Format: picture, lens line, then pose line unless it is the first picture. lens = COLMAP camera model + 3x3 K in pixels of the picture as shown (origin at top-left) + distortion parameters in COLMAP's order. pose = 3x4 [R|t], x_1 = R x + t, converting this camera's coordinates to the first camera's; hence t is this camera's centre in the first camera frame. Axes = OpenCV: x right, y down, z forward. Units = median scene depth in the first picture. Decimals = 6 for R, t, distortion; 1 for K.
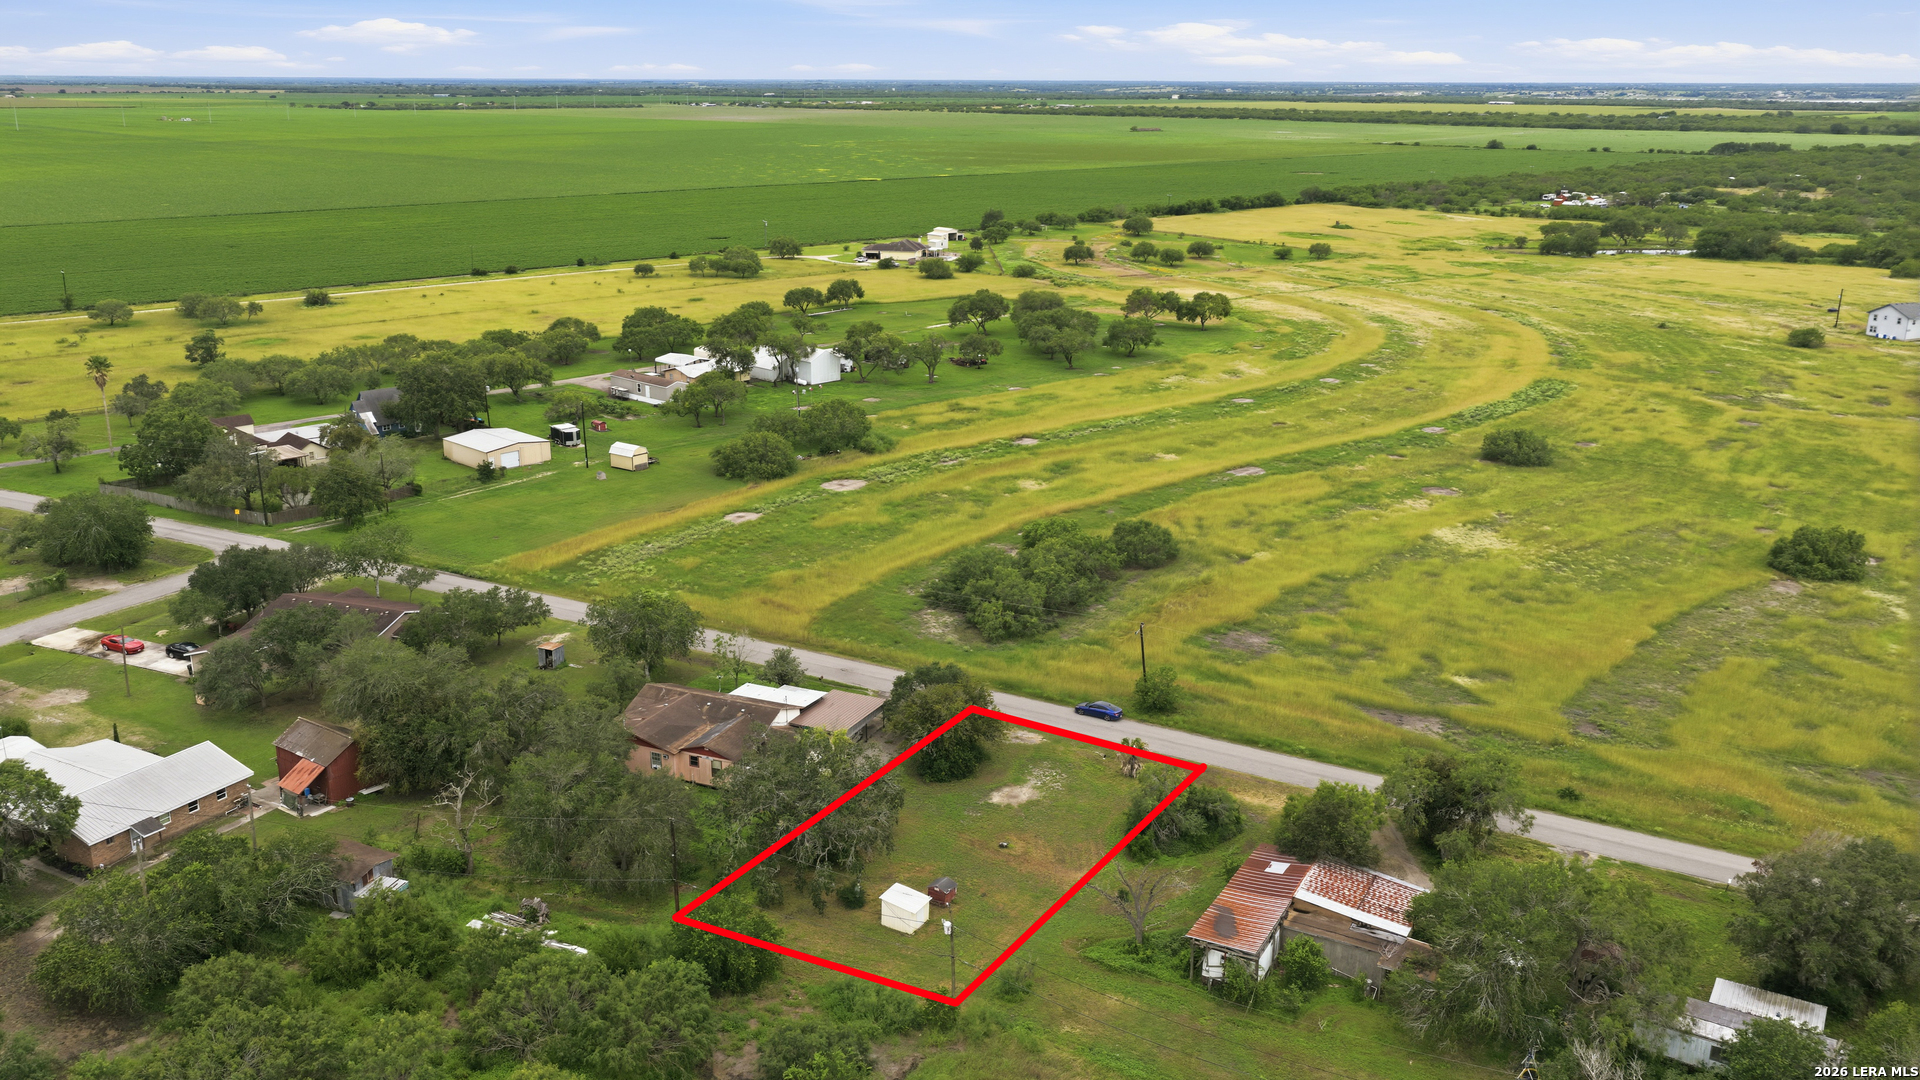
lens RADIAL K [[1581.0, 0, 963.7], [0, 1581.0, 542.0], [0, 0, 1]] dist [-0.013151, 0.036495]
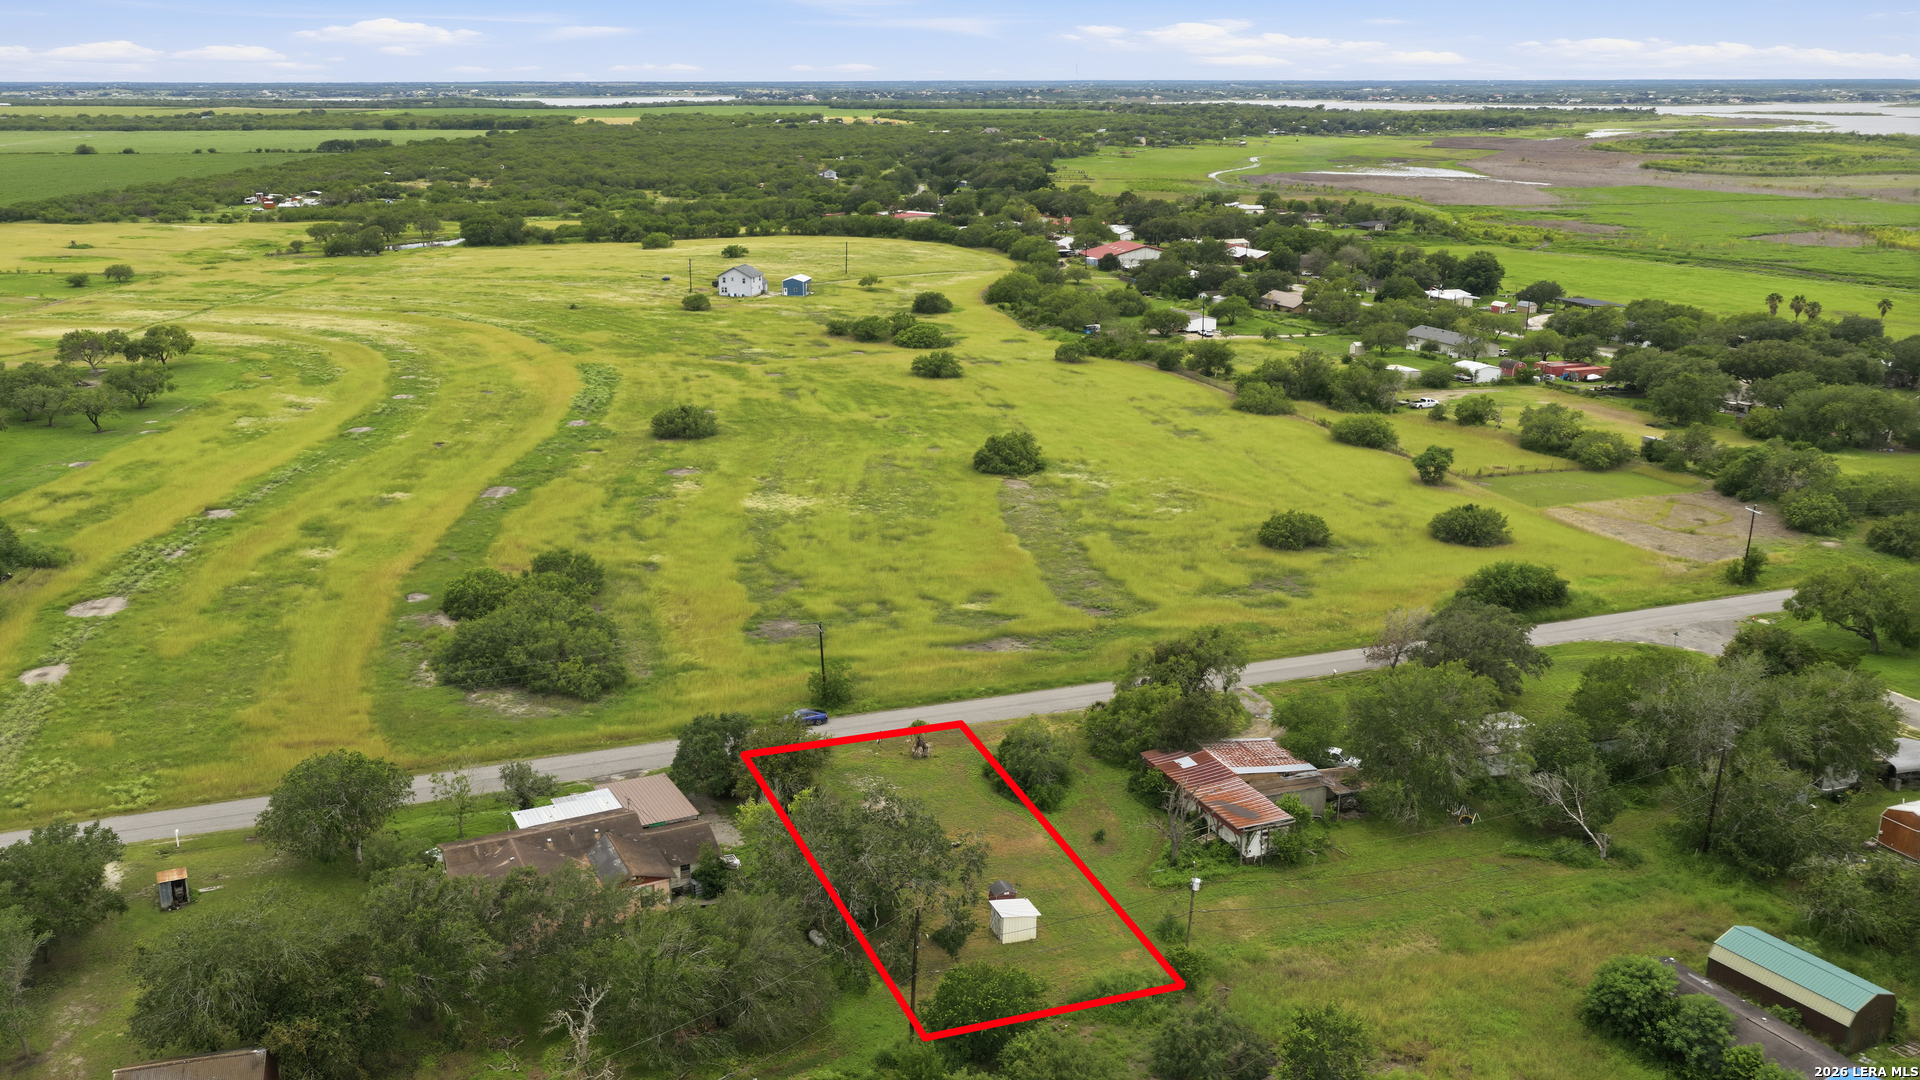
lens RADIAL K [[1581.0, 0, 970.3], [0, 1581.0, 538.0], [0, 0, 1]] dist [-0.013151, 0.036495]
pose [[0.641617, -0.218705, 0.735184, -0.452273], [0.220163, 0.970667, 0.096615, -0.062340], [-0.734749, 0.099871, 0.670947, 0.207706]]
